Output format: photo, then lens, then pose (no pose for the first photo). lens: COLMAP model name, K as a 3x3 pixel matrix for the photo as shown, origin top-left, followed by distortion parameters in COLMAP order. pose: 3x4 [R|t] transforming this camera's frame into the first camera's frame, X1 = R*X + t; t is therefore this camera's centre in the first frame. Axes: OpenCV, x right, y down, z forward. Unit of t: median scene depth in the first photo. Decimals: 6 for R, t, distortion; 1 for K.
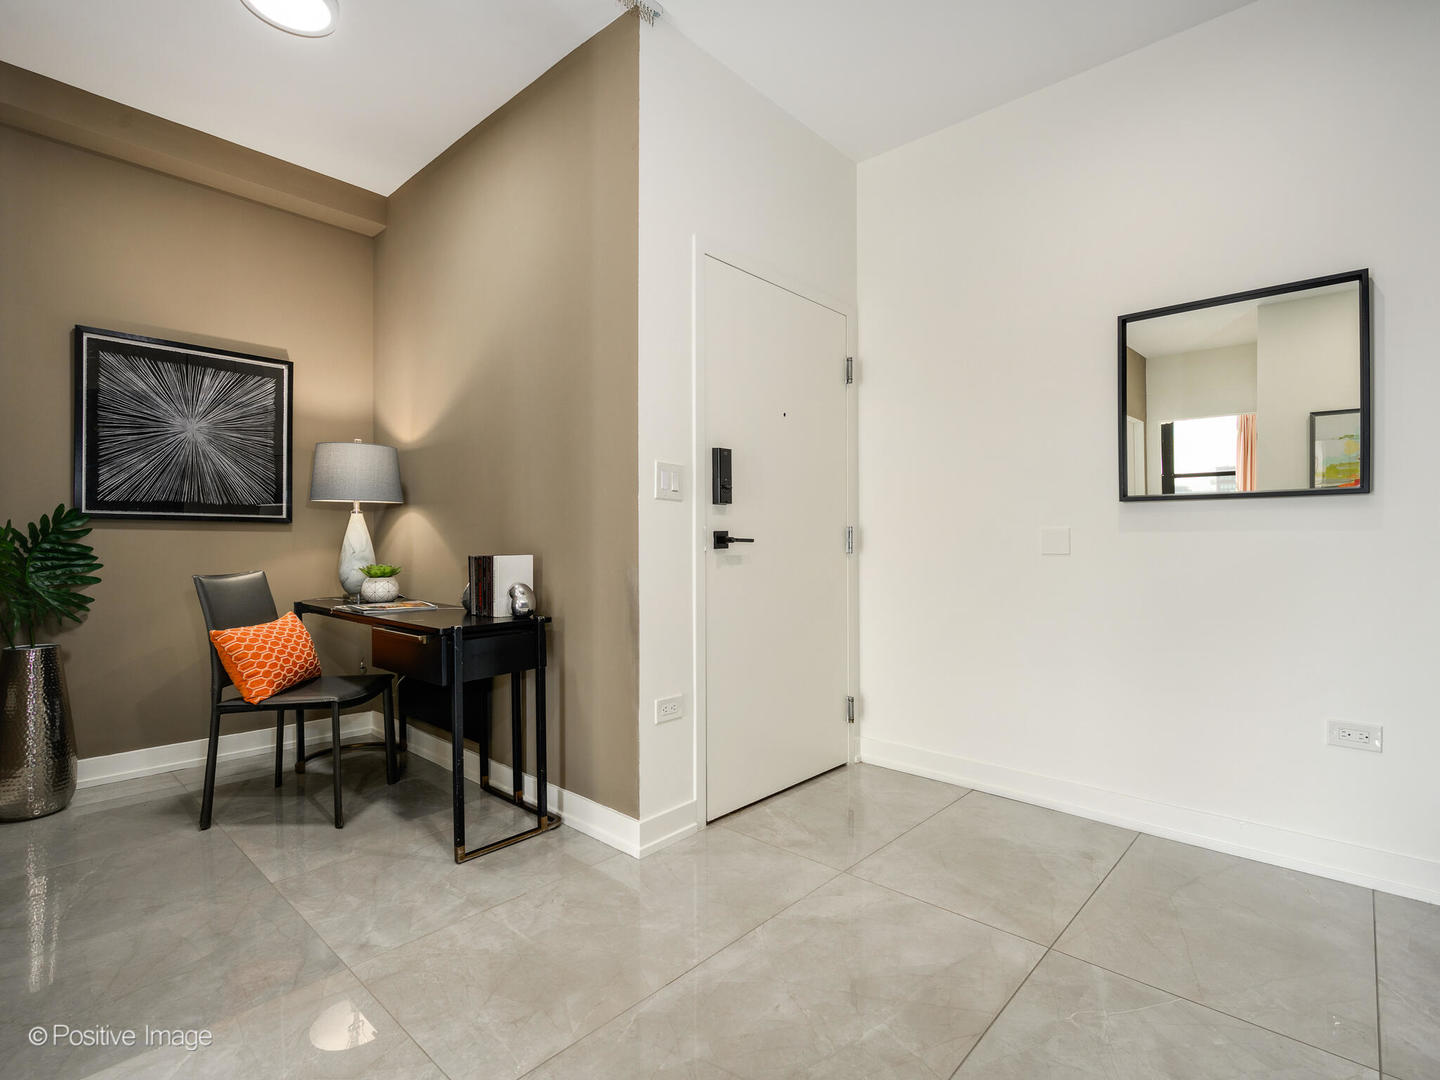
lens RADIAL K [[706.0, 0, 723.6], [0, 706.0, 537.9], [0, 0, 1]] dist [0.002310, -0.000337]
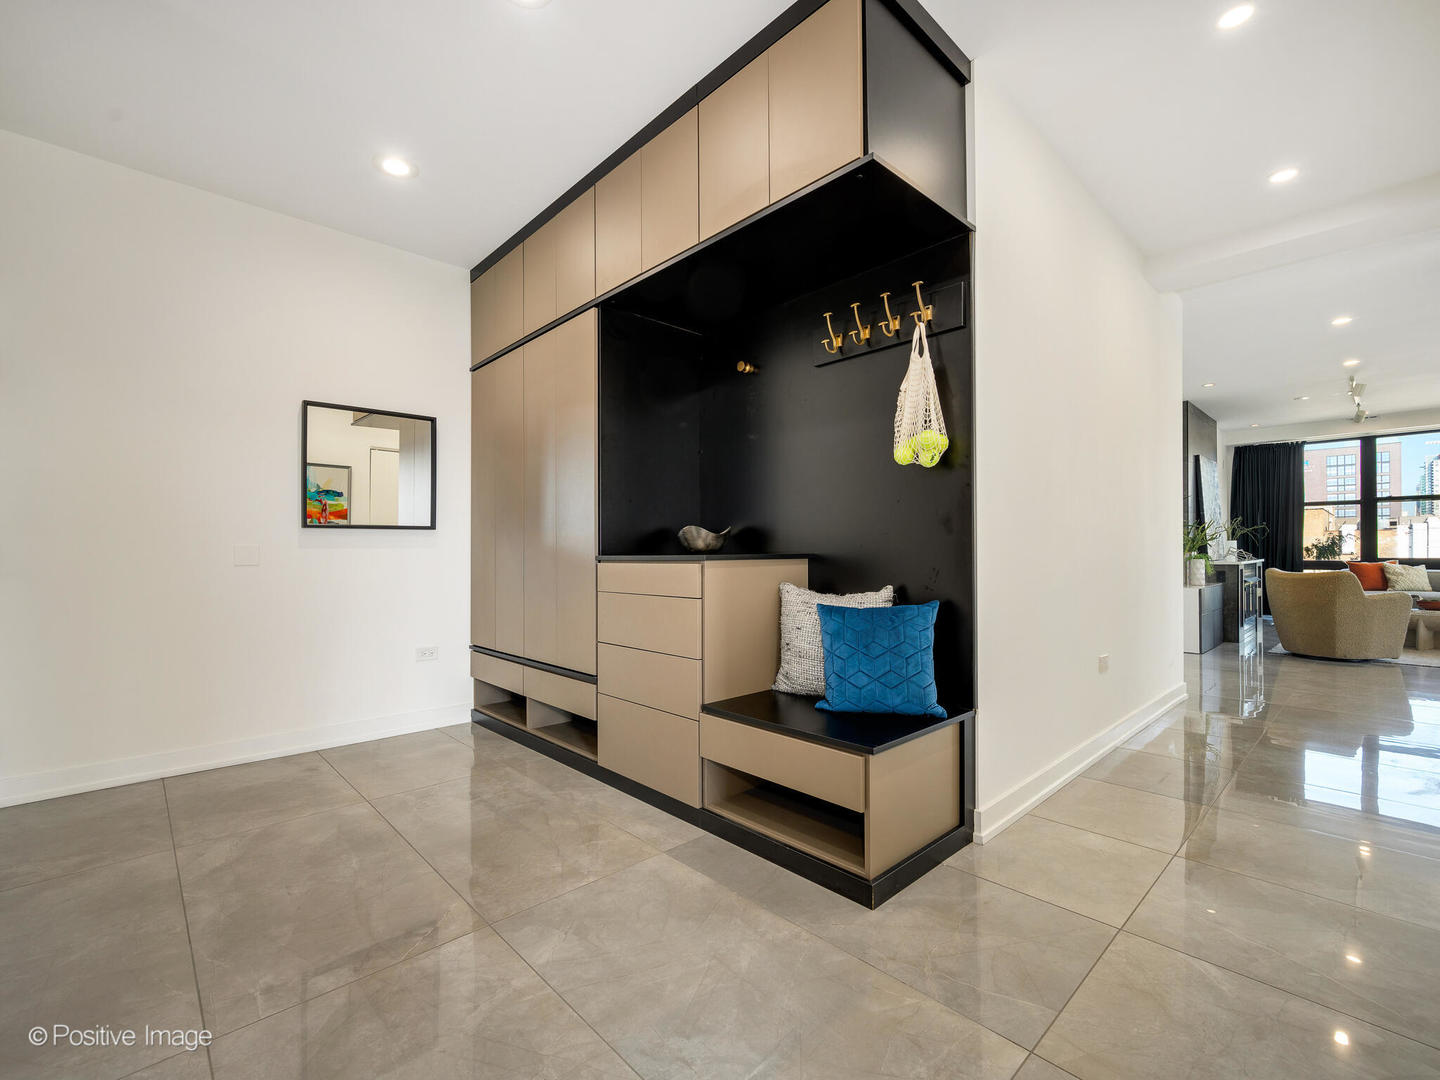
lens RADIAL K [[630.7, 0, 722.6], [0, 630.7, 546.9], [0, 0, 1]] dist [0.003895, 0.000392]
pose [[0.086103, 0.005648, 0.996270, -0.706841], [0.004860, 0.999970, -0.006089, 0.000469], [-0.996274, 0.005366, 0.086073, 0.033486]]
